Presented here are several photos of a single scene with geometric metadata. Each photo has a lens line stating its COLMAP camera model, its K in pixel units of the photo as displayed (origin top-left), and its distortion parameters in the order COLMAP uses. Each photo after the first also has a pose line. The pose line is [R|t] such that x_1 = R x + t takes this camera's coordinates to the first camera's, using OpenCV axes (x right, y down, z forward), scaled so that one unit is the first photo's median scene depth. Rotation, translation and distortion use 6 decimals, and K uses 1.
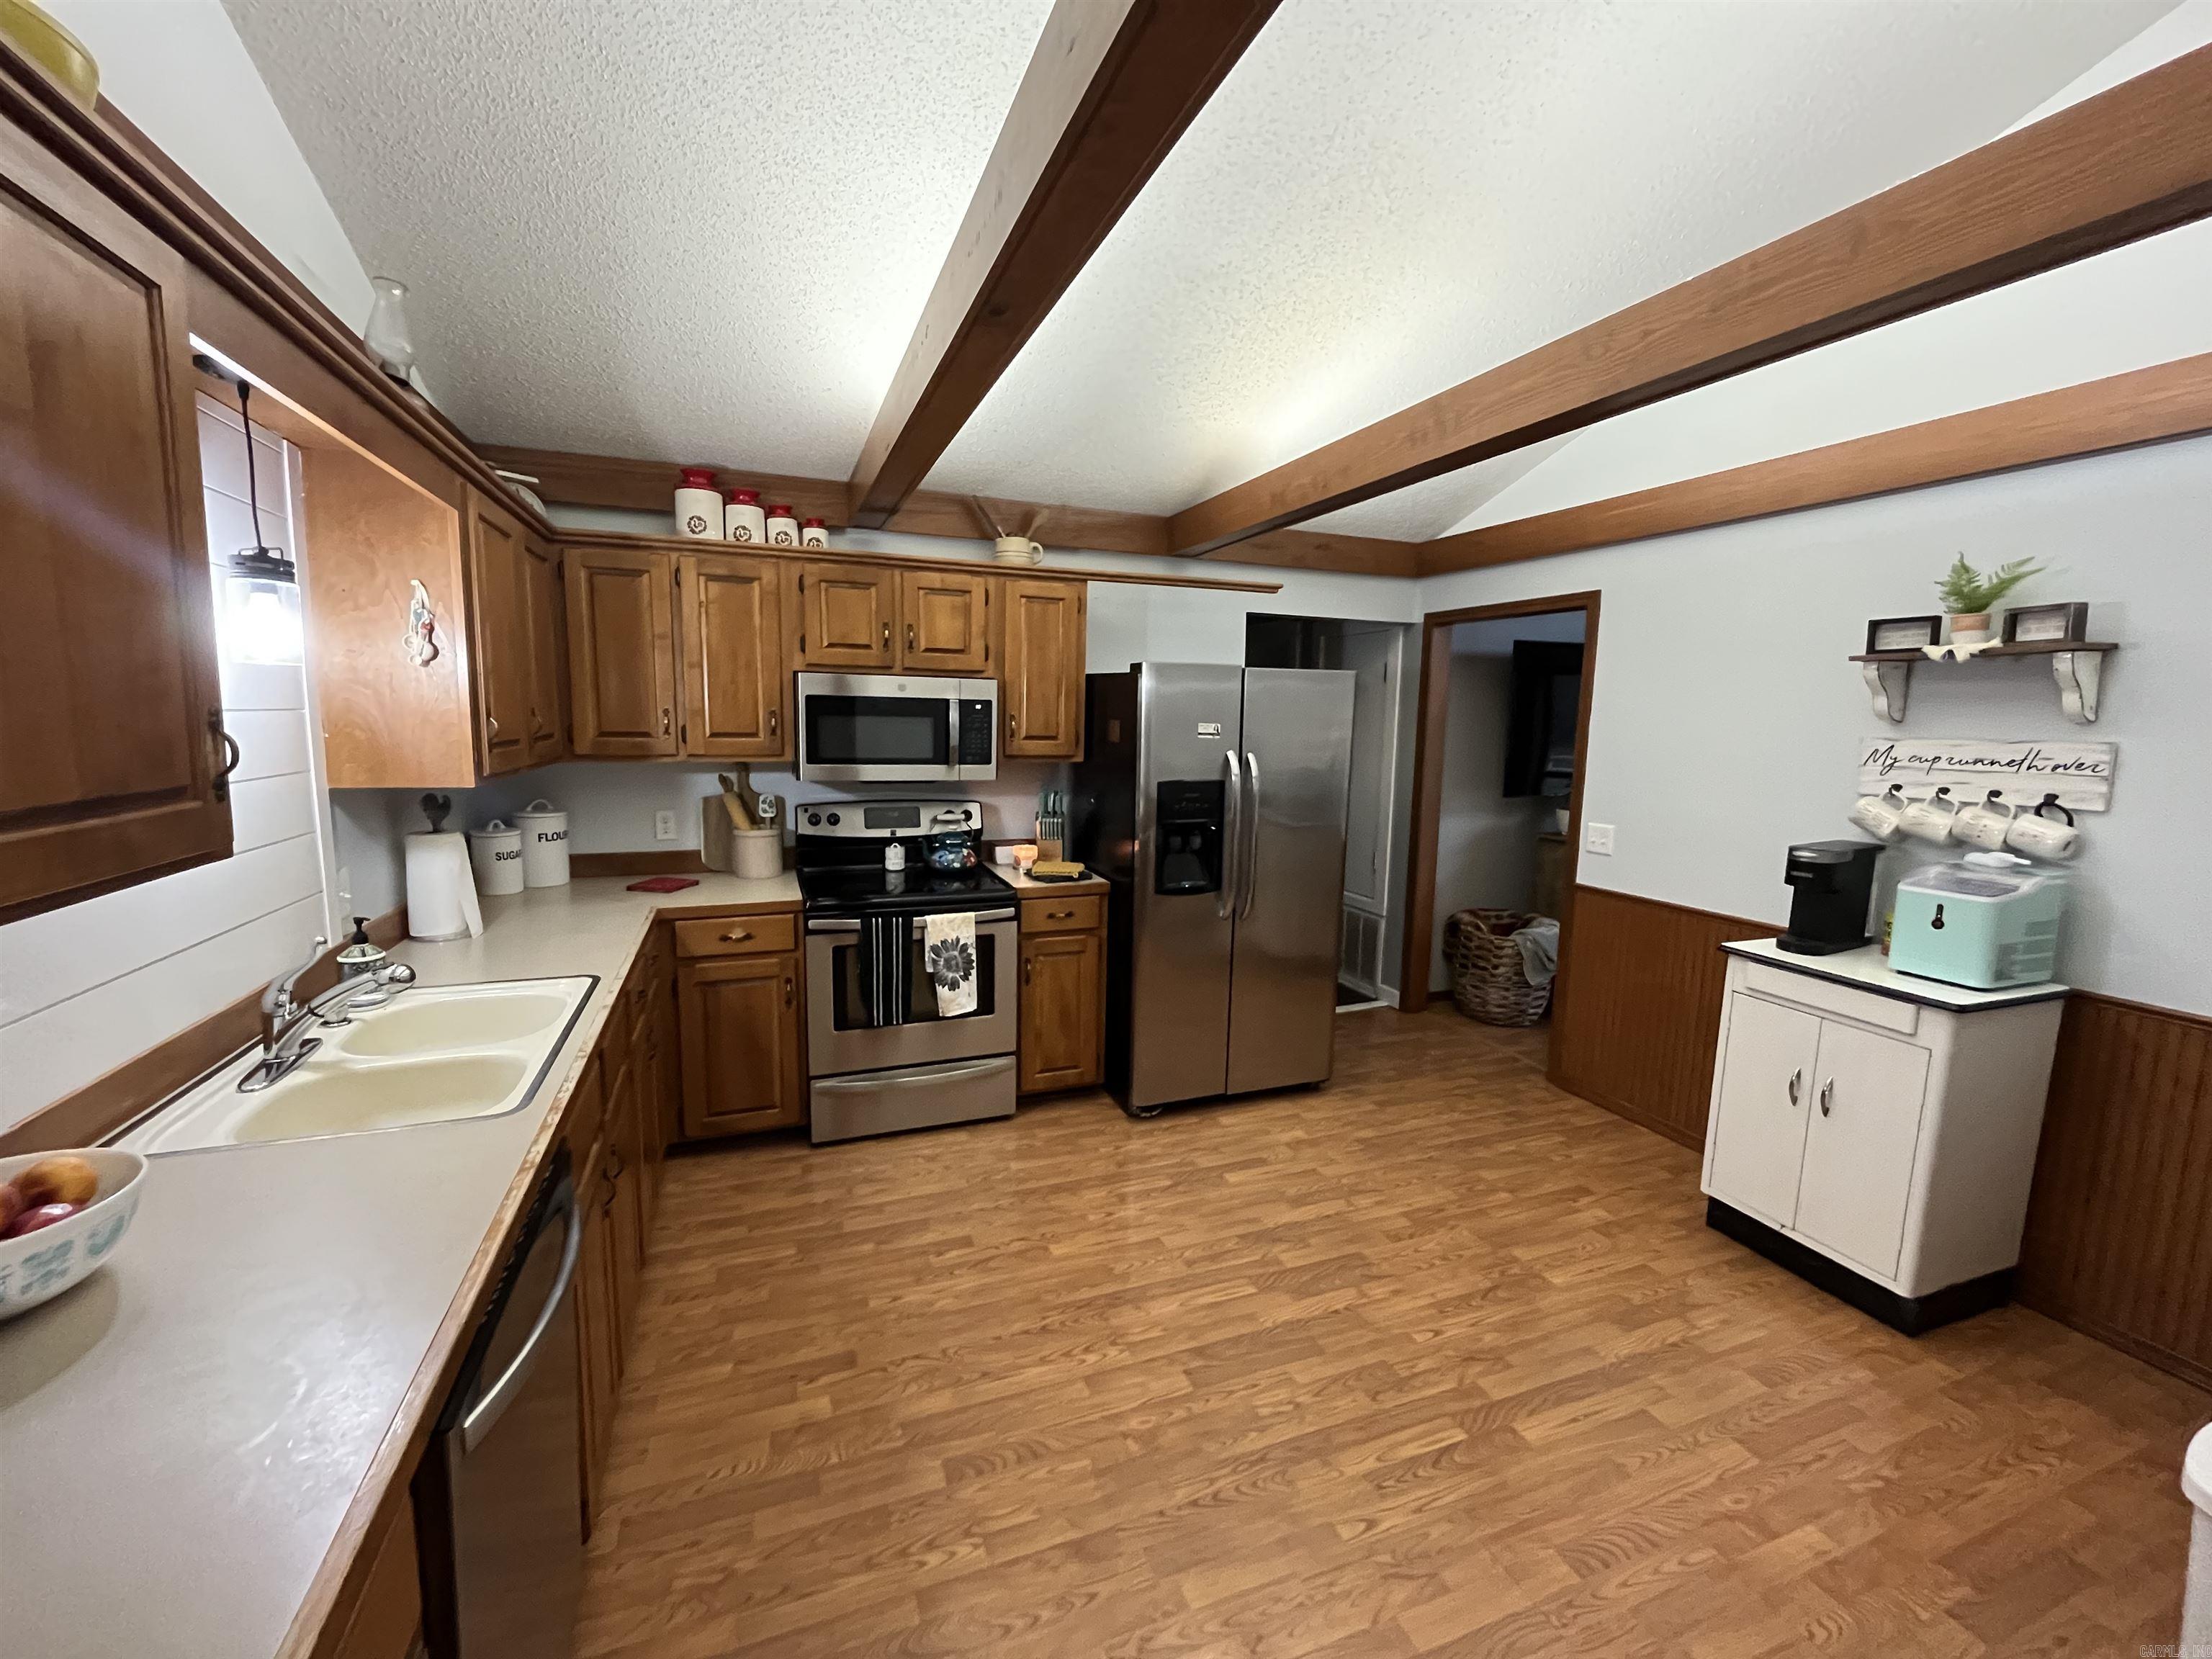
lens RADIAL K [[902.7, 0, 1102.9], [0, 902.7, 831.2], [0, 0, 1]] dist [-0.002494, -0.000091]
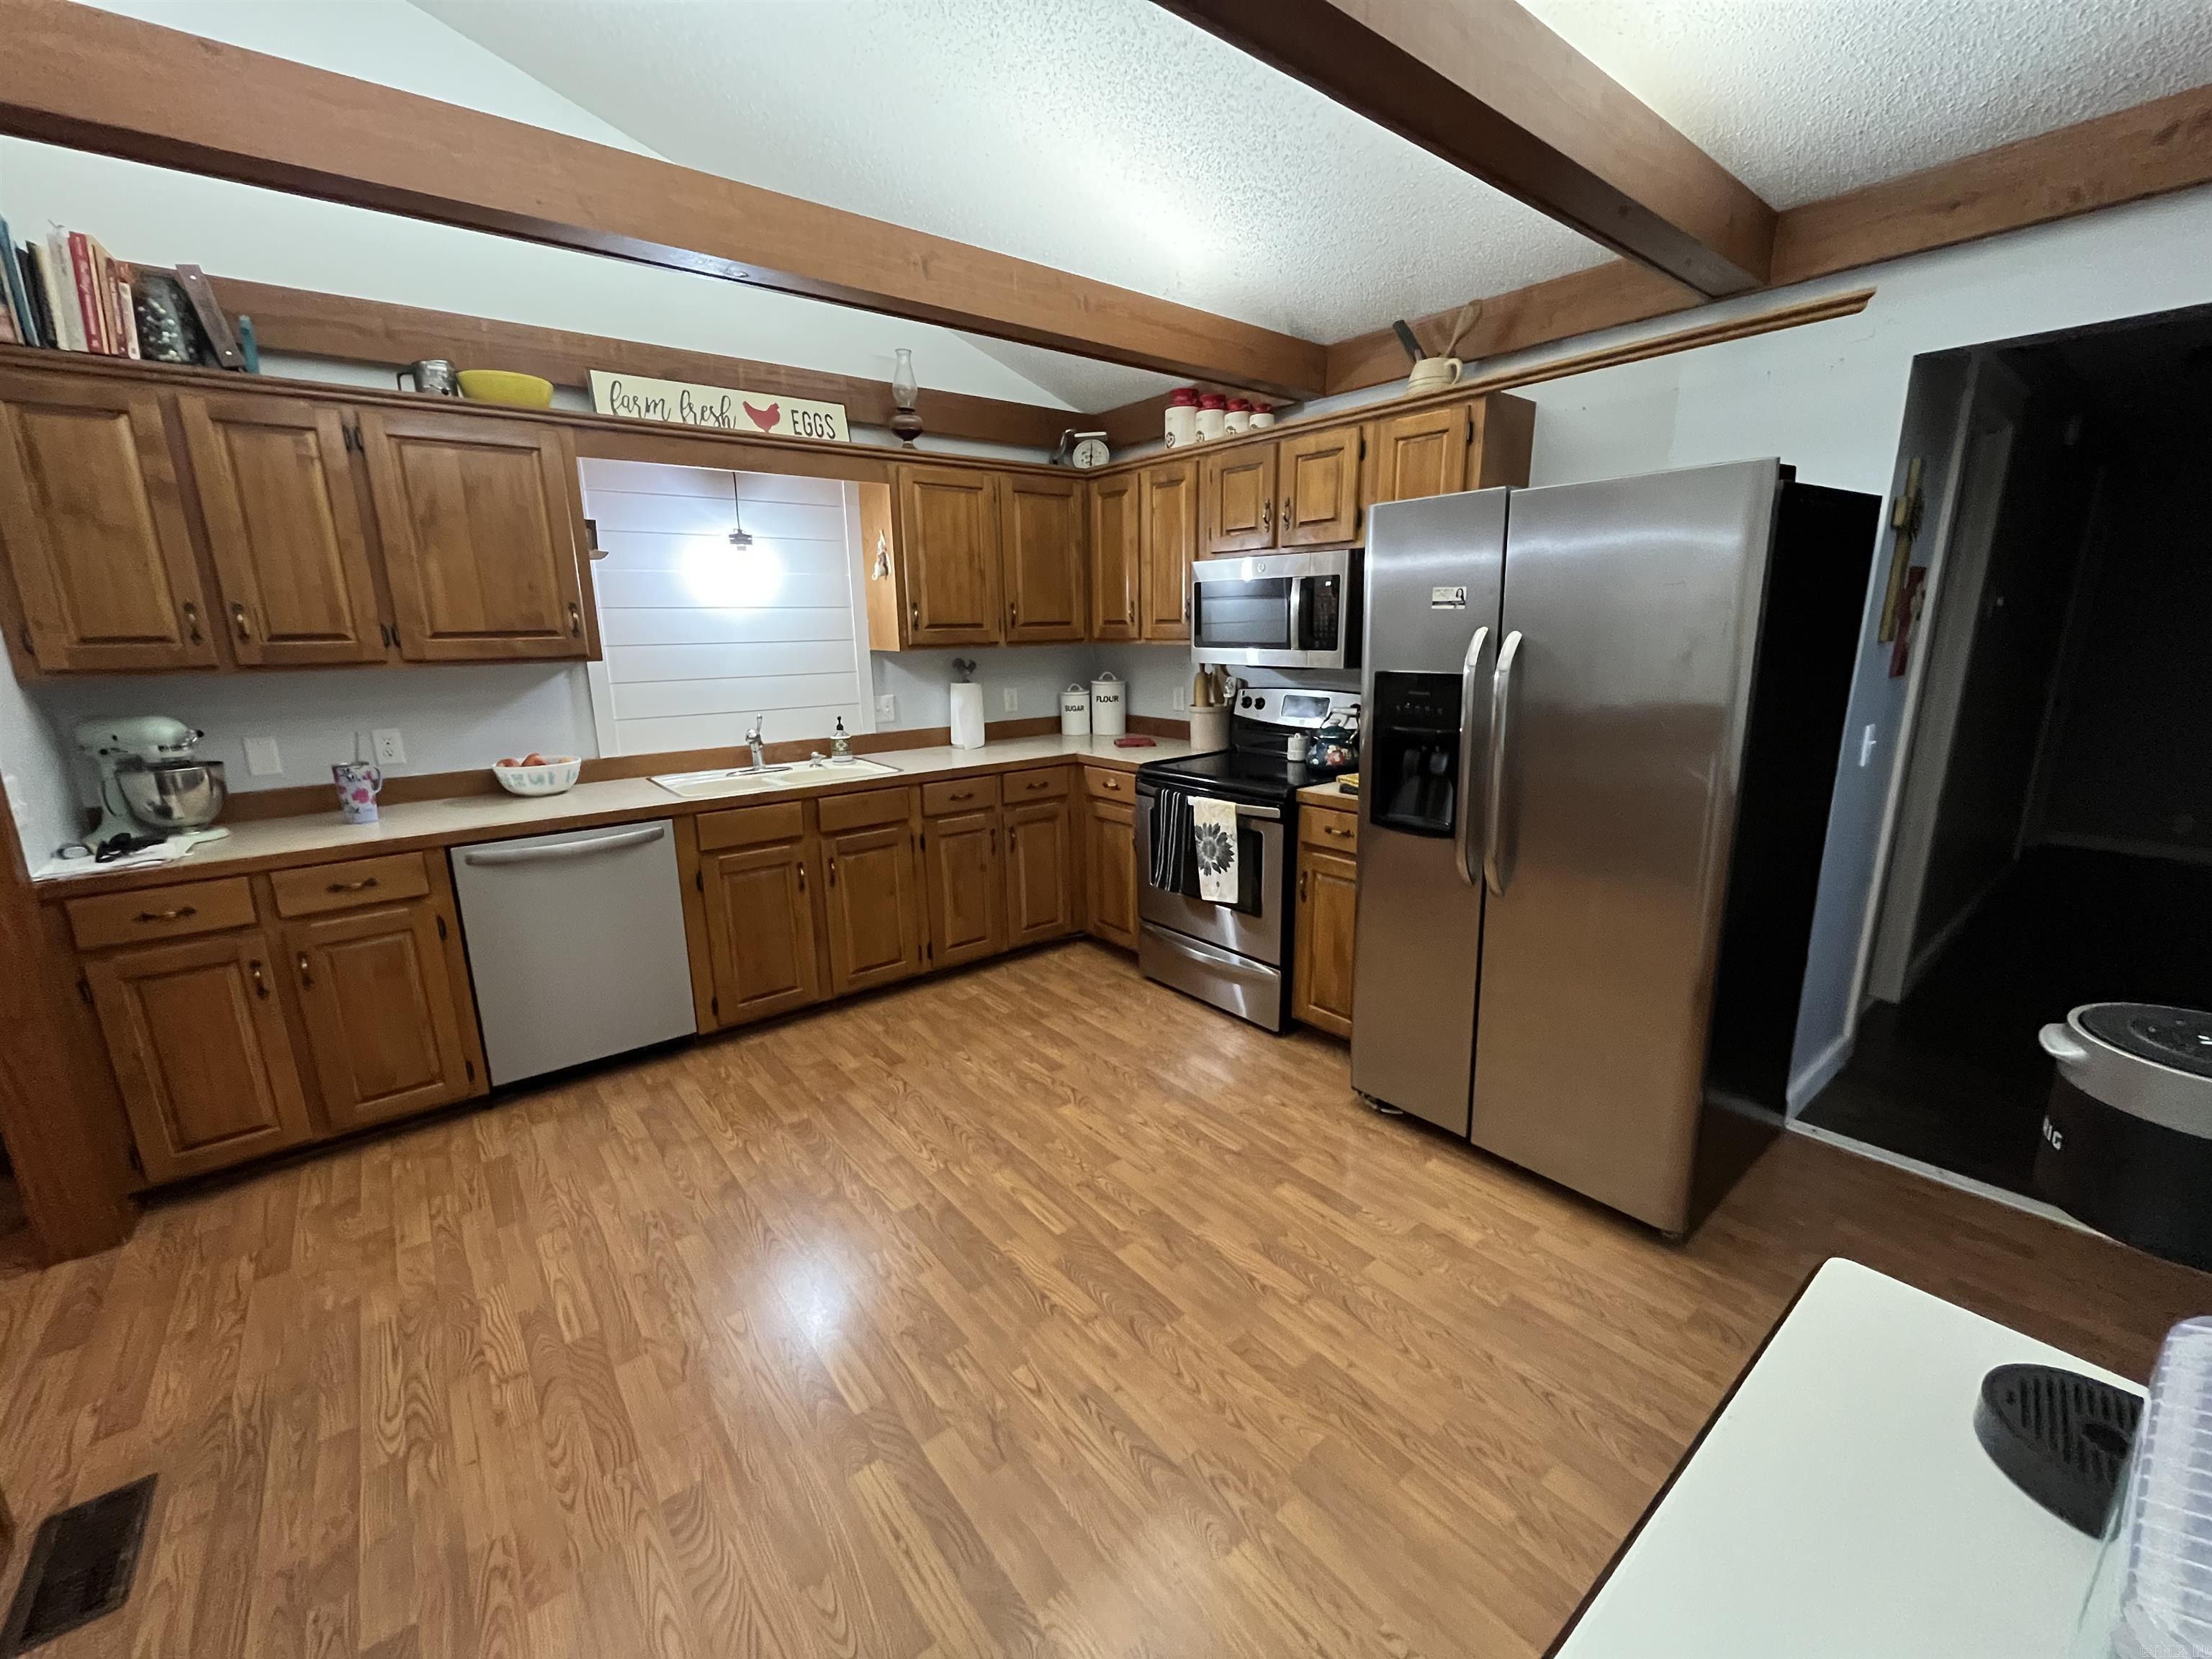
lens RADIAL K [[902.7, 0, 1102.9], [0, 902.7, 831.2], [0, 0, 1]] dist [-0.002494, -0.000091]
pose [[0.300786, 0.192393, -0.934084, 0.770663], [-0.103264, 0.980252, 0.168650, -0.030473], [0.948085, 0.045729, 0.314713, 0.607212]]
